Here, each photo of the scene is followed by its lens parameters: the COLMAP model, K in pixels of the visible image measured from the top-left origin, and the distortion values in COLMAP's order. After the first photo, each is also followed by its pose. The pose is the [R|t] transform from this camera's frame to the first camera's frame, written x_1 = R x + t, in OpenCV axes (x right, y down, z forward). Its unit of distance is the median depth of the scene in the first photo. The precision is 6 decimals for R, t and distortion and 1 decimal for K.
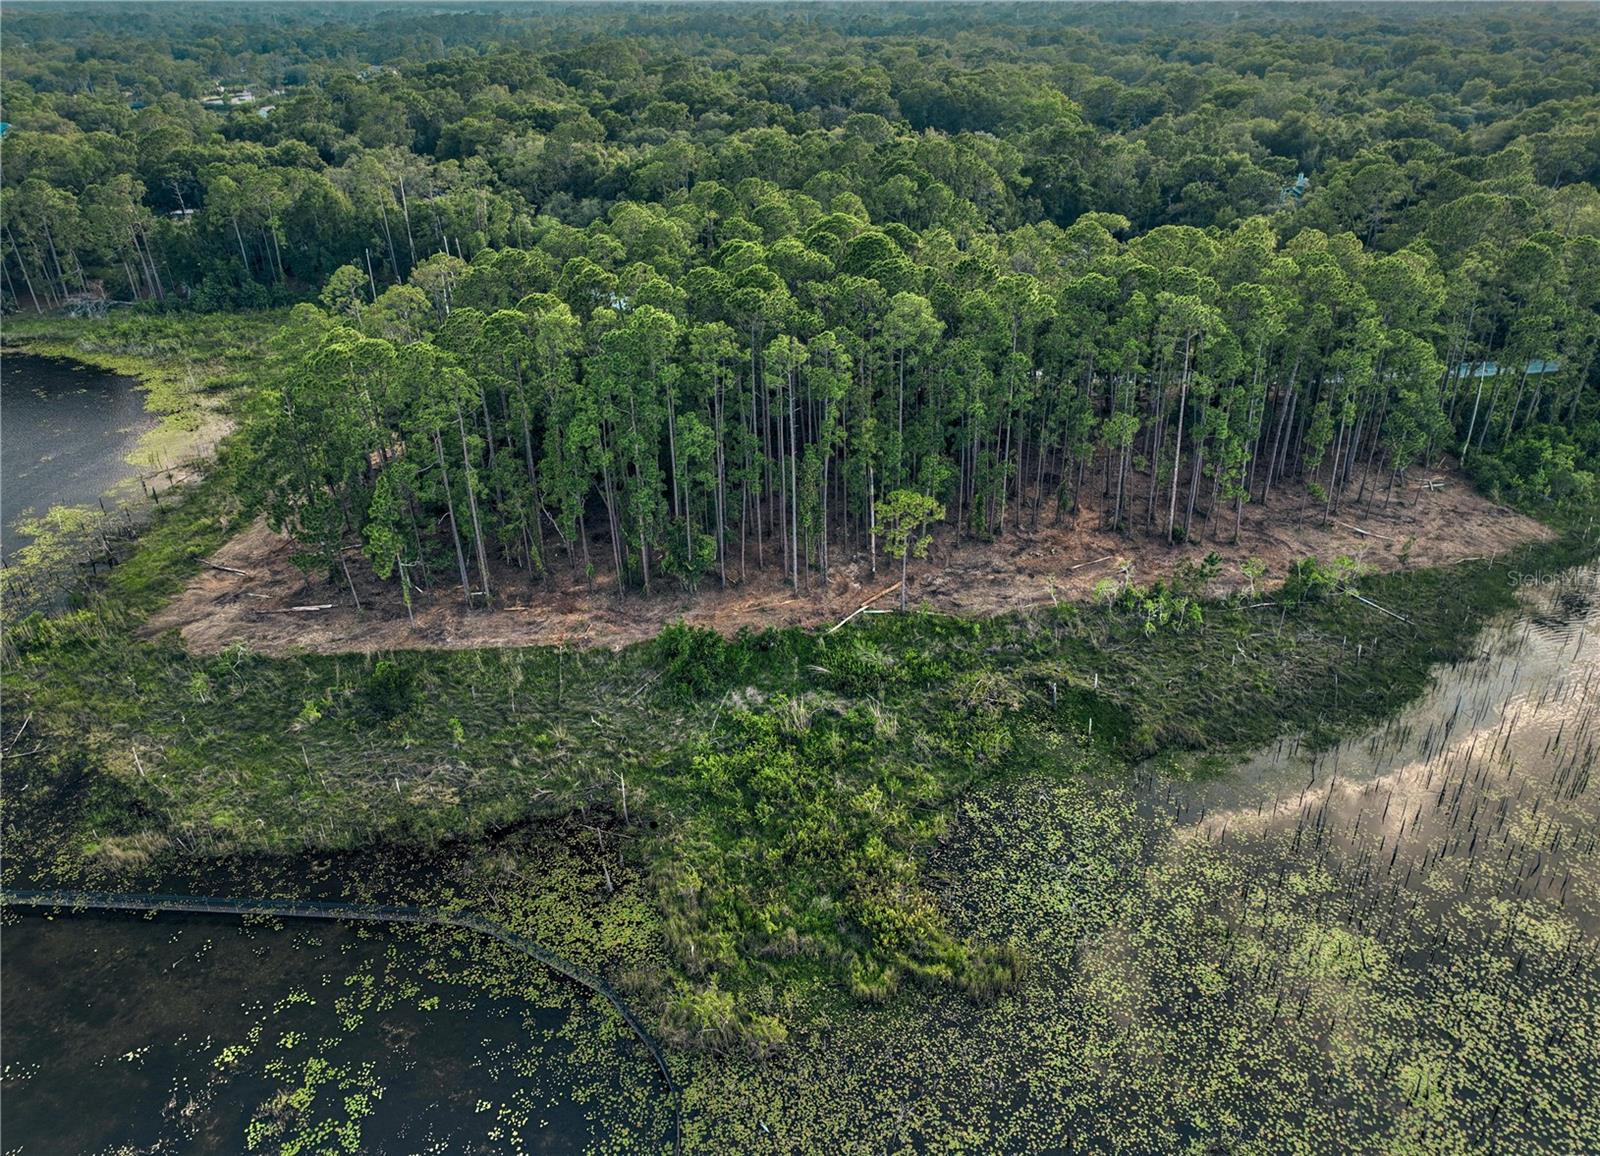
lens RADIAL K [[1127.6, 0, 807.5], [0, 1127.6, 548.9], [0, 0, 1]] dist [-0.004092, 0.024544]
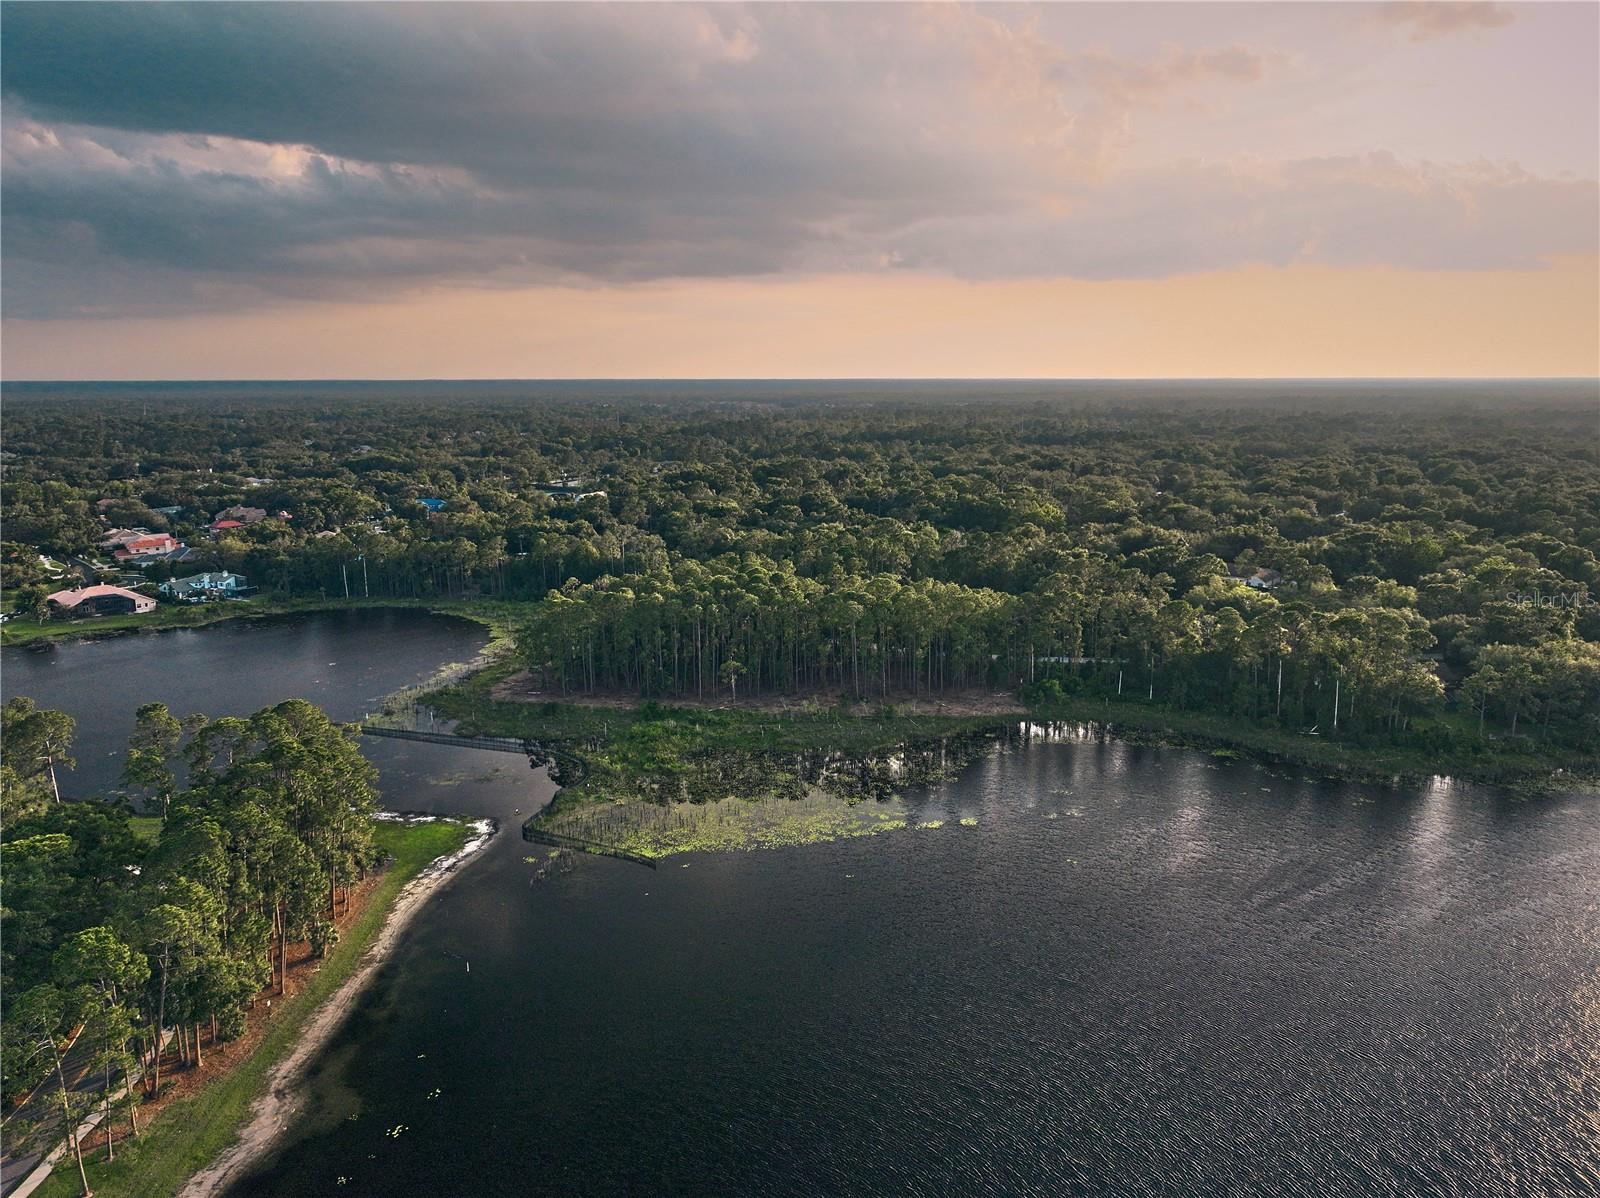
lens RADIAL K [[1124.7, 0, 809.3], [0, 1124.7, 599.8], [0, 0, 1]] dist [-0.003684, 0.023412]
pose [[0.969257, 0.054399, -0.239960, 0.880107], [-0.115432, 0.961802, -0.248217, 0.447126], [0.217291, 0.268286, 0.938513, -1.528549]]
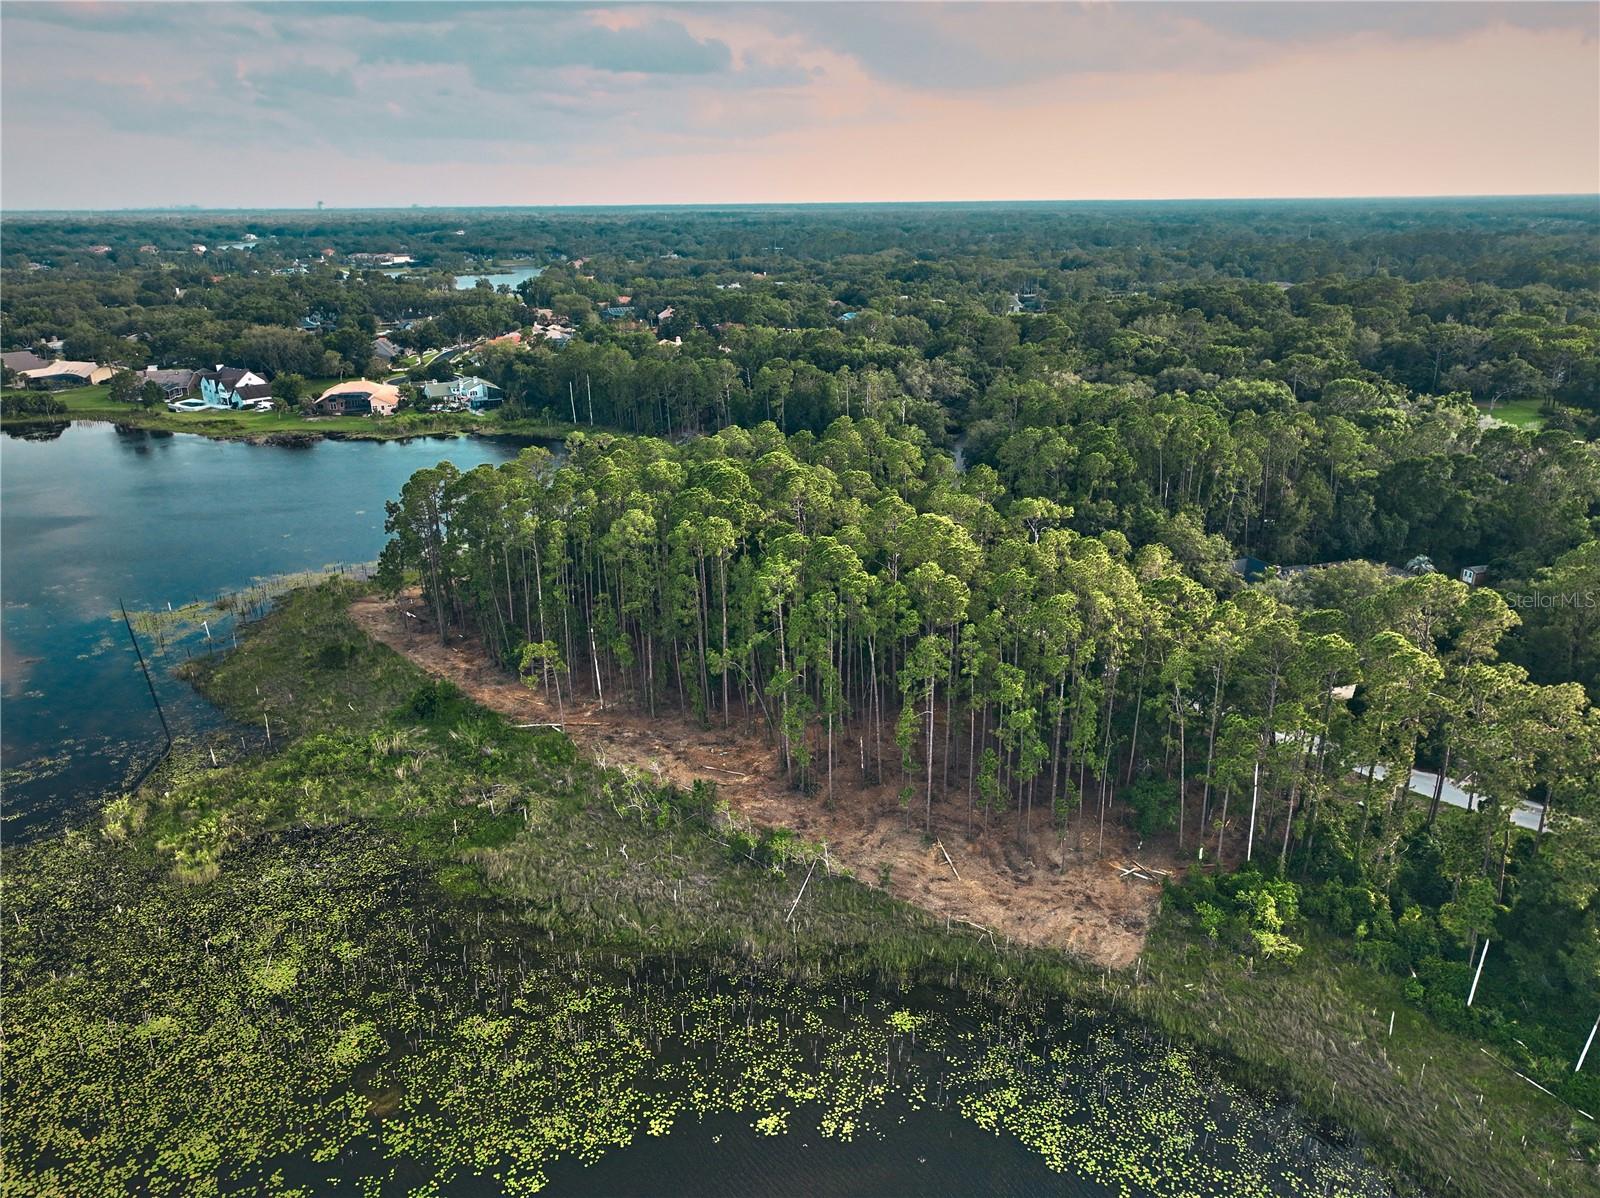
lens RADIAL K [[1124.7, 0, 809.8], [0, 1124.7, 593.2], [0, 0, 1]] dist [-0.003684, 0.023412]
pose [[0.633700, 0.258256, -0.729197, 1.194354], [-0.343199, 0.938641, 0.034180, -0.248154], [0.693281, 0.228600, 0.683449, 0.254804]]
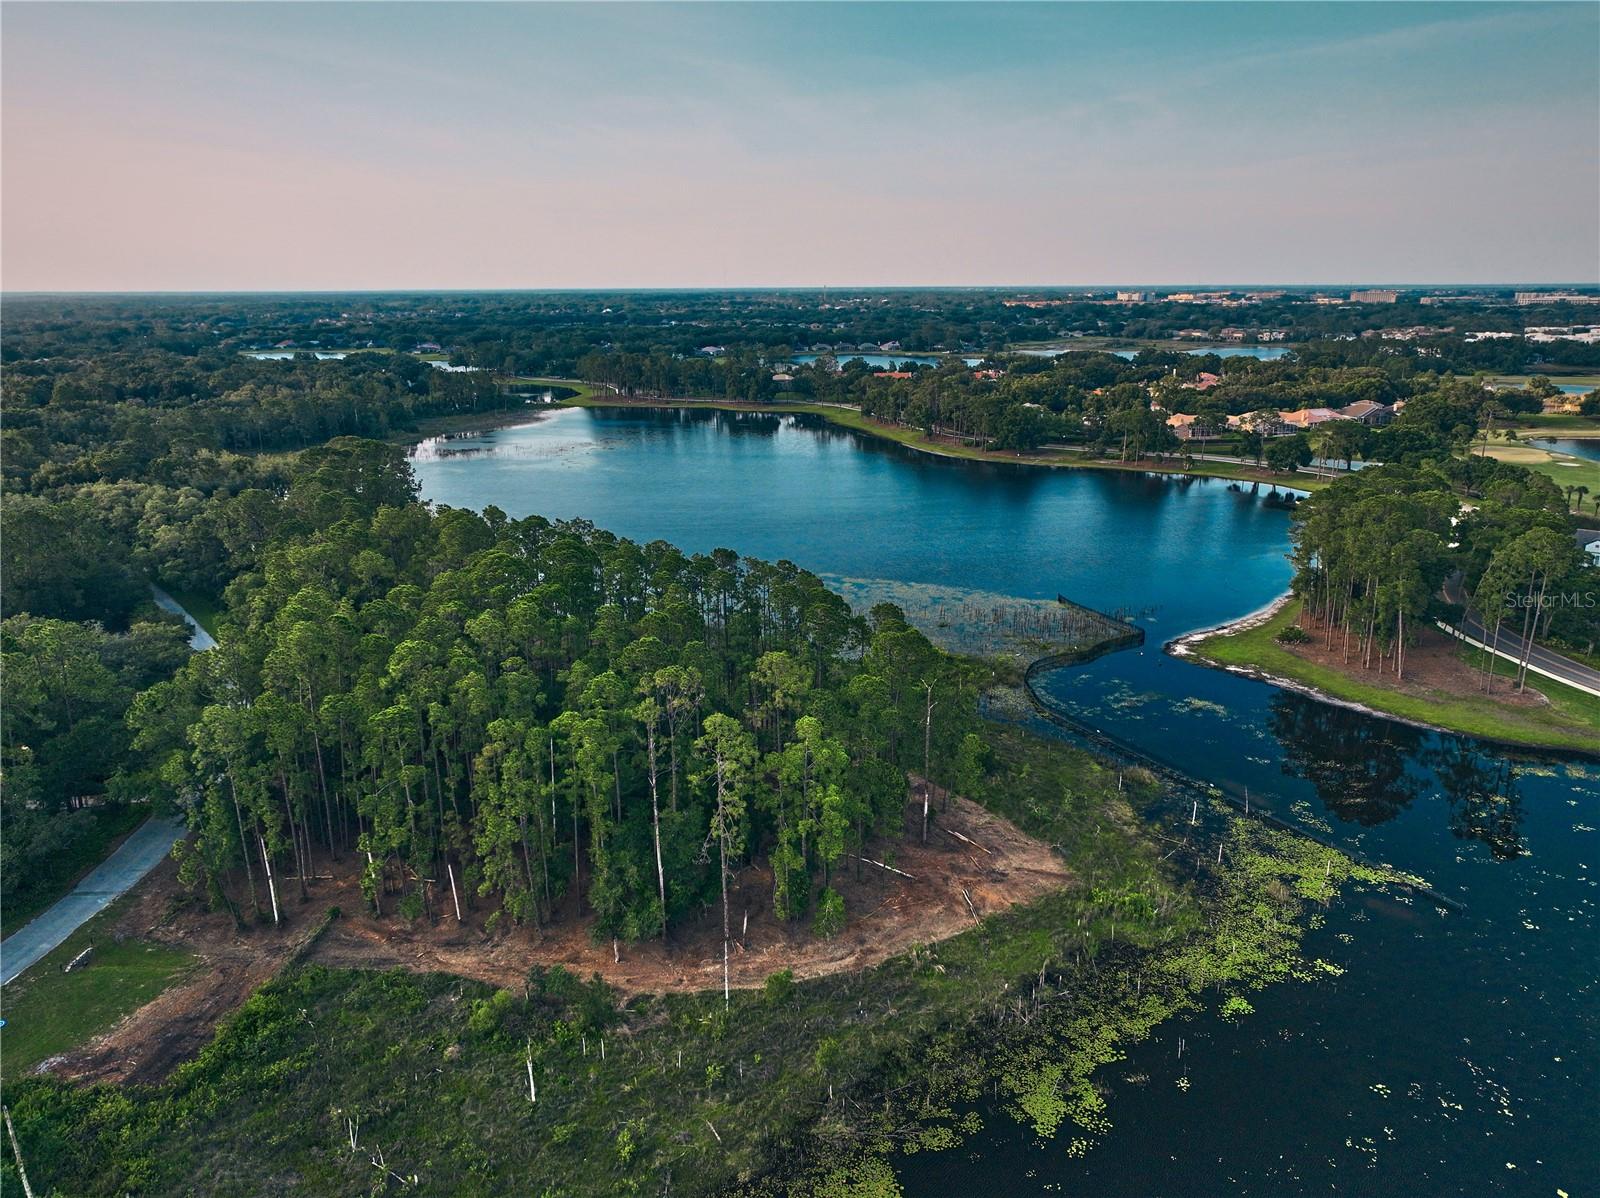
lens RADIAL K [[1124.7, 0, 808.4], [0, 1124.7, 595.9], [0, 0, 1]] dist [-0.003684, 0.023412]
pose [[-0.557718, -0.210716, 0.802838, -1.319685], [0.381586, 0.793877, 0.473446, -0.831030], [-0.737118, 0.570401, -0.362354, 1.450530]]
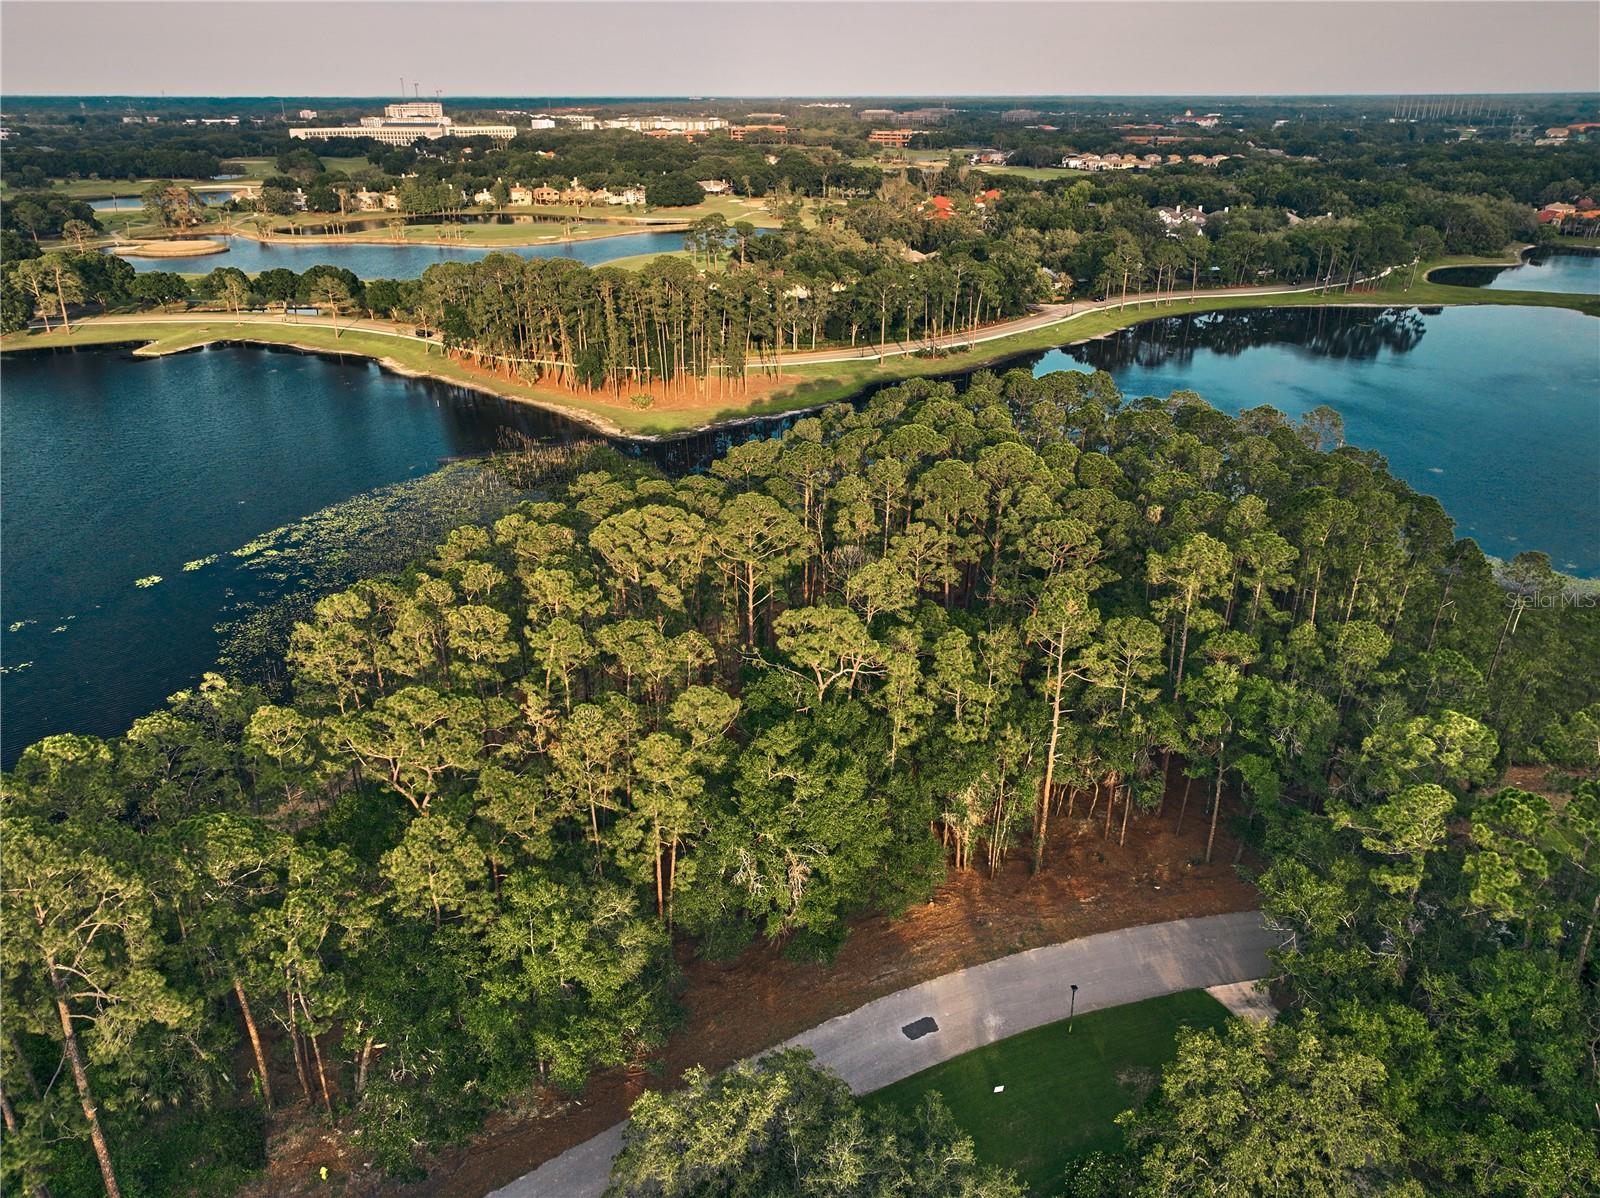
lens RADIAL K [[1124.7, 0, 799.9], [0, 1124.7, 591.8], [0, 0, 1]] dist [-0.003684, 0.023412]
pose [[-0.828151, 0.245822, -0.503723, 0.735563], [-0.230685, 0.669570, 0.706017, -0.928682], [0.510833, 0.700890, -0.497798, 1.705108]]
